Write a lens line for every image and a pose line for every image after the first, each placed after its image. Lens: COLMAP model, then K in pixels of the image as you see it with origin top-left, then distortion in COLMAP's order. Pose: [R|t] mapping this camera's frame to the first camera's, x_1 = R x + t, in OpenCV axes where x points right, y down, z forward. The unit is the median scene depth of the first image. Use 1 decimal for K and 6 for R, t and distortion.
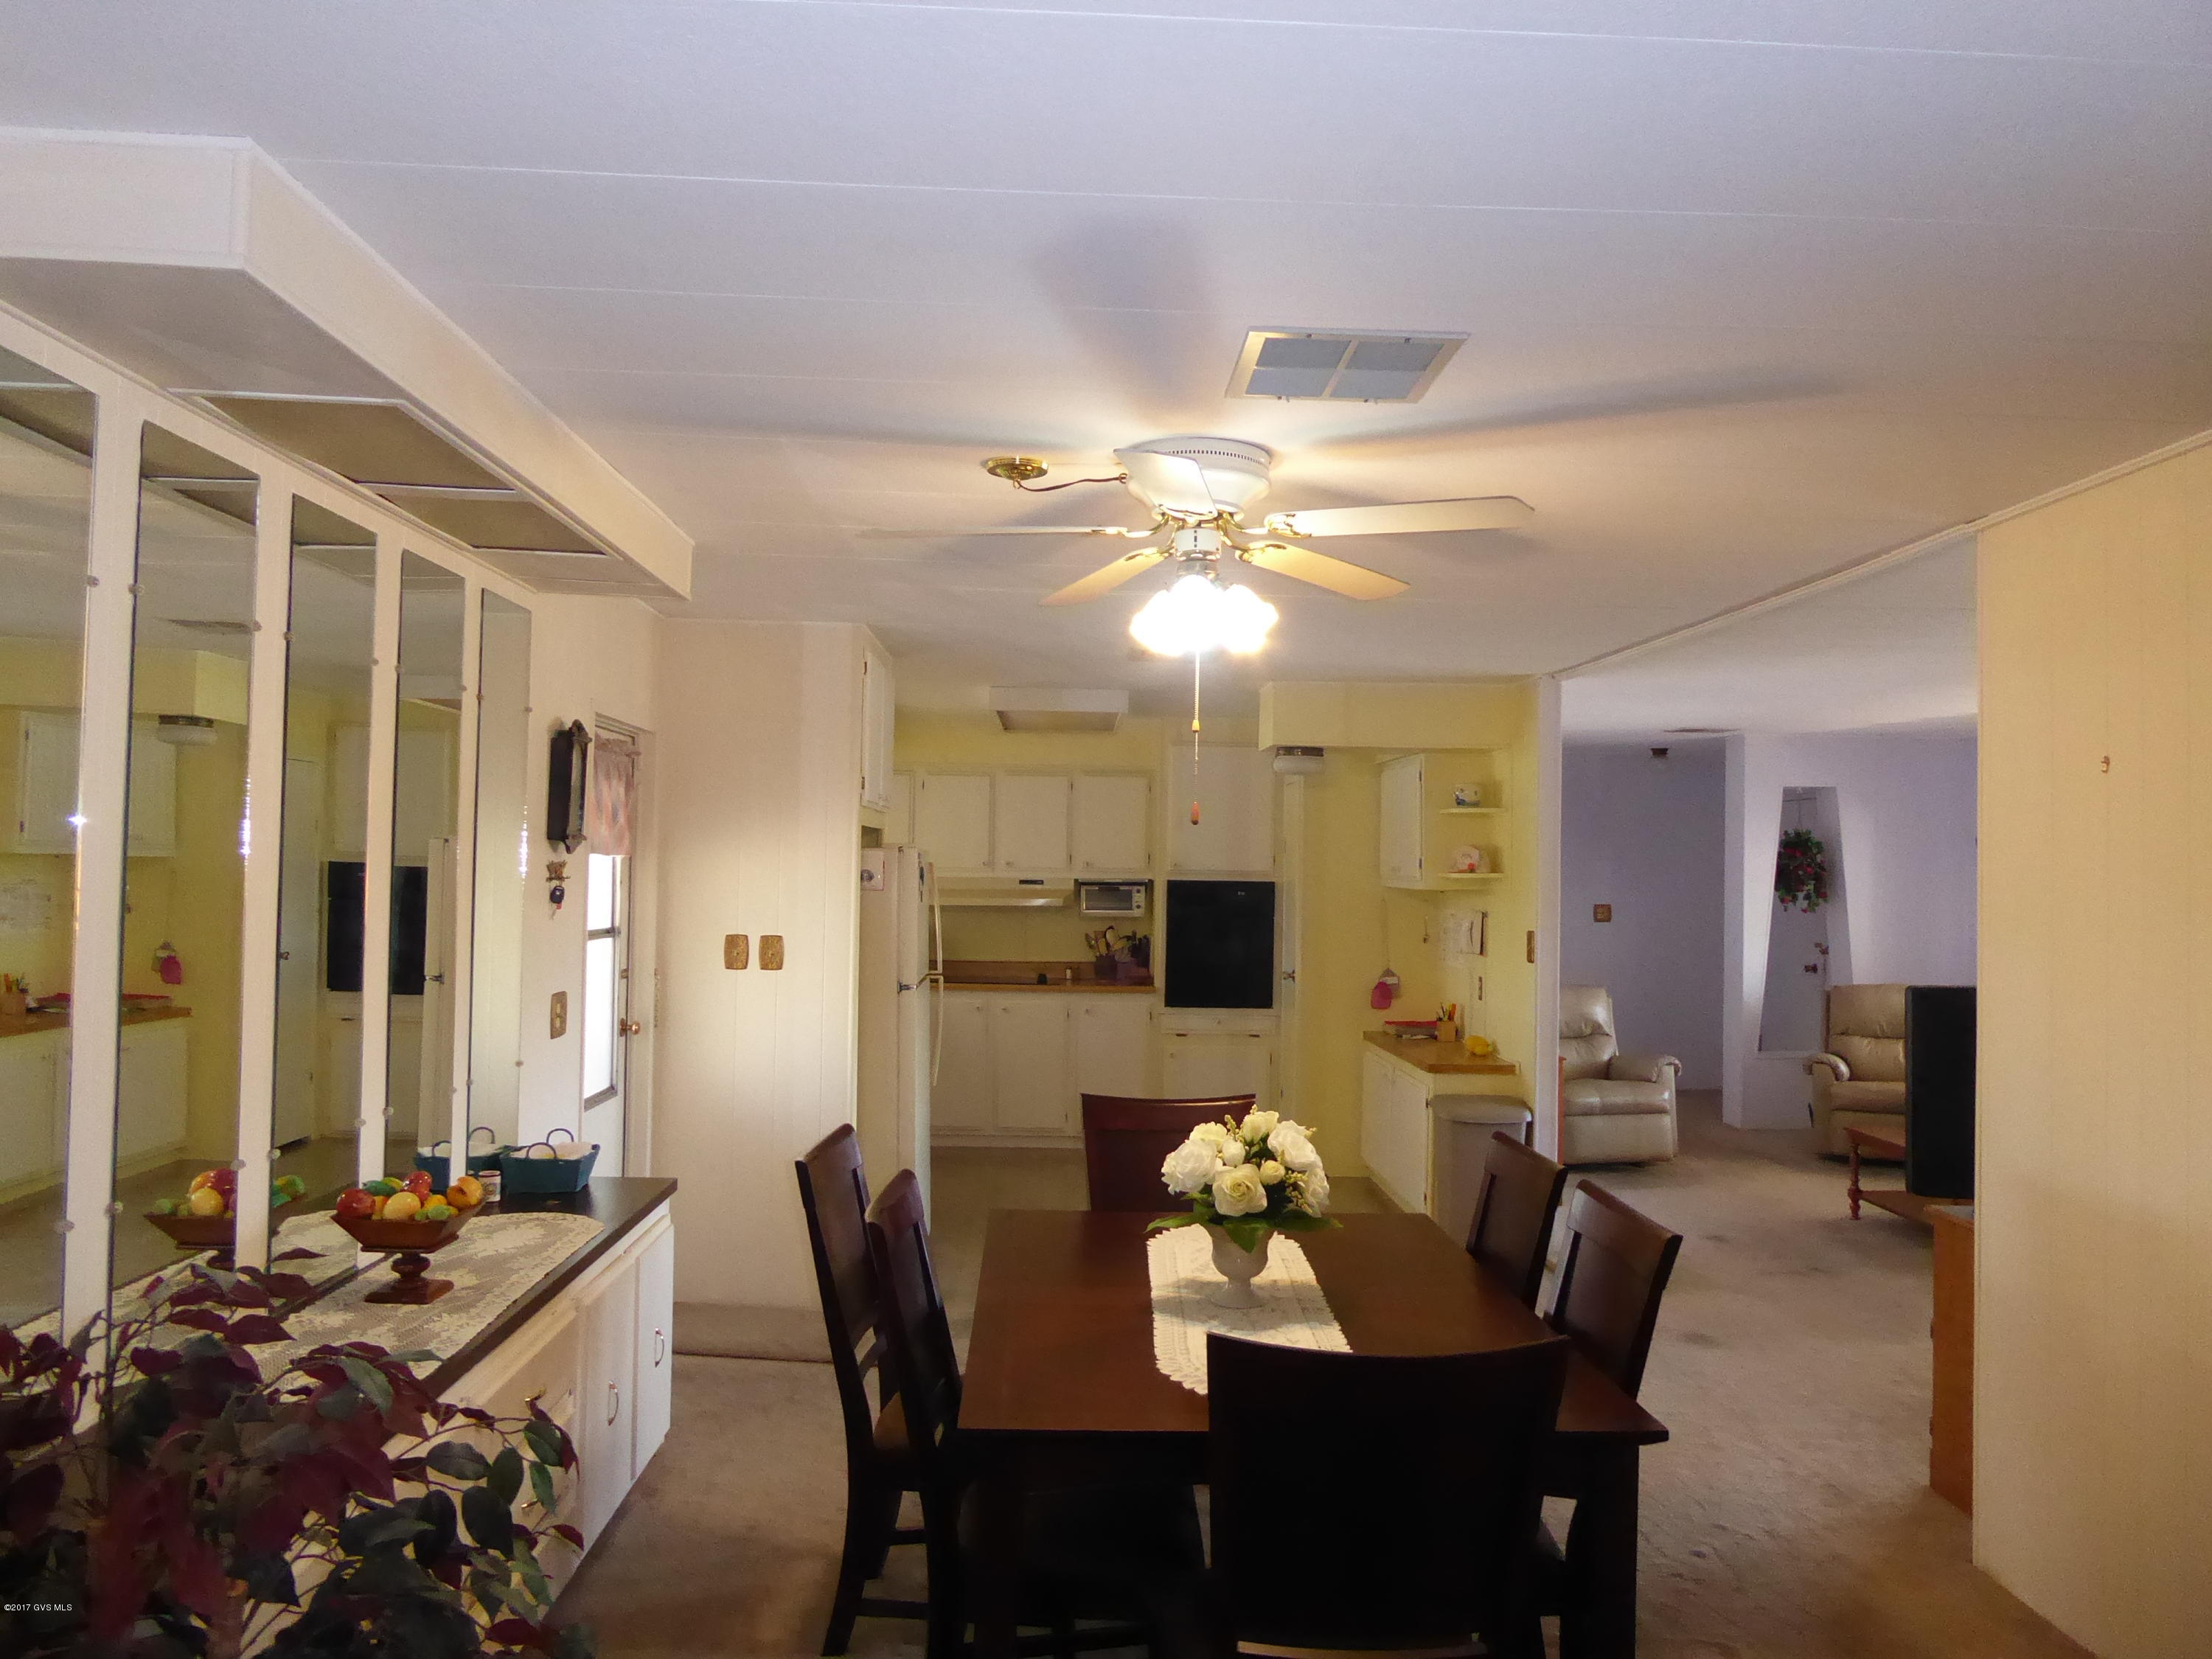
lens RADIAL K [[1552.9, 0, 1106.0], [0, 1552.9, 829.5], [0, 0, 1]] dist [-0.052418, -0.000356]
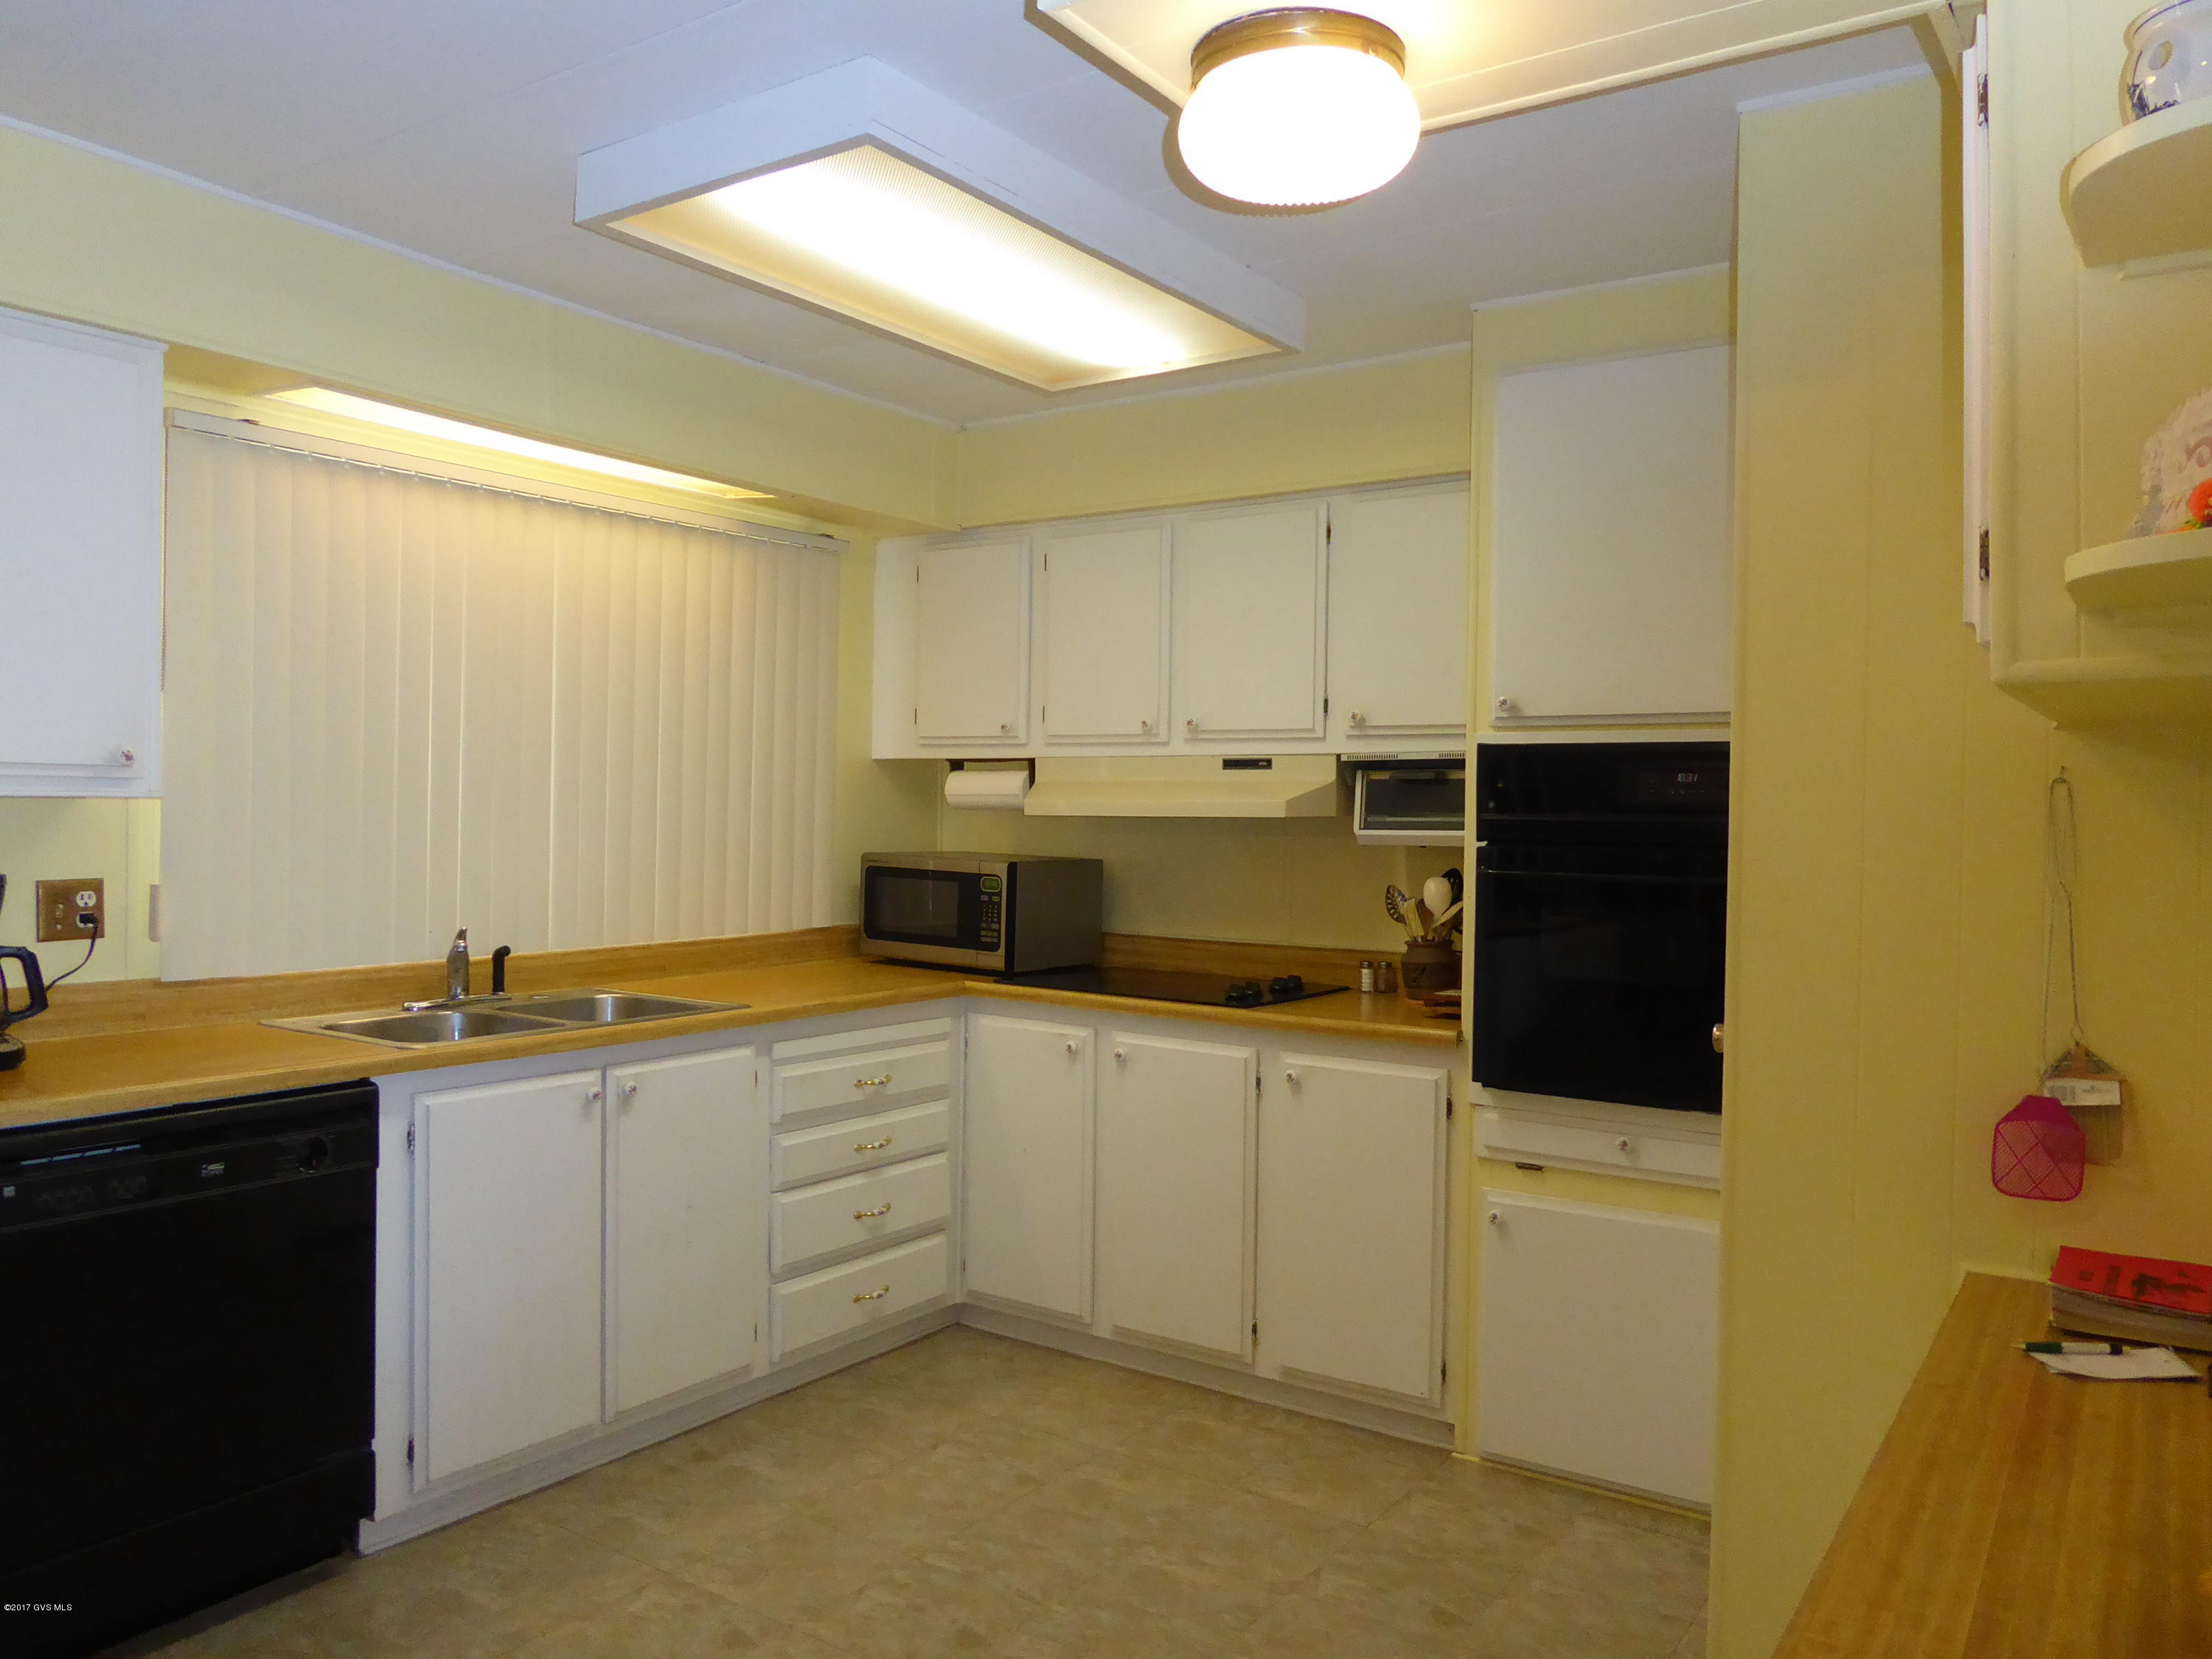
lens RADIAL K [[1552.9, 0, 1106.0], [0, 1552.9, 829.5], [0, 0, 1]] dist [-0.052418, -0.000356]
pose [[0.803416, 0.007752, -0.595367, 0.183449], [0.010369, 0.999581, 0.027008, 0.040290], [0.595327, -0.027872, 0.803000, 0.631963]]
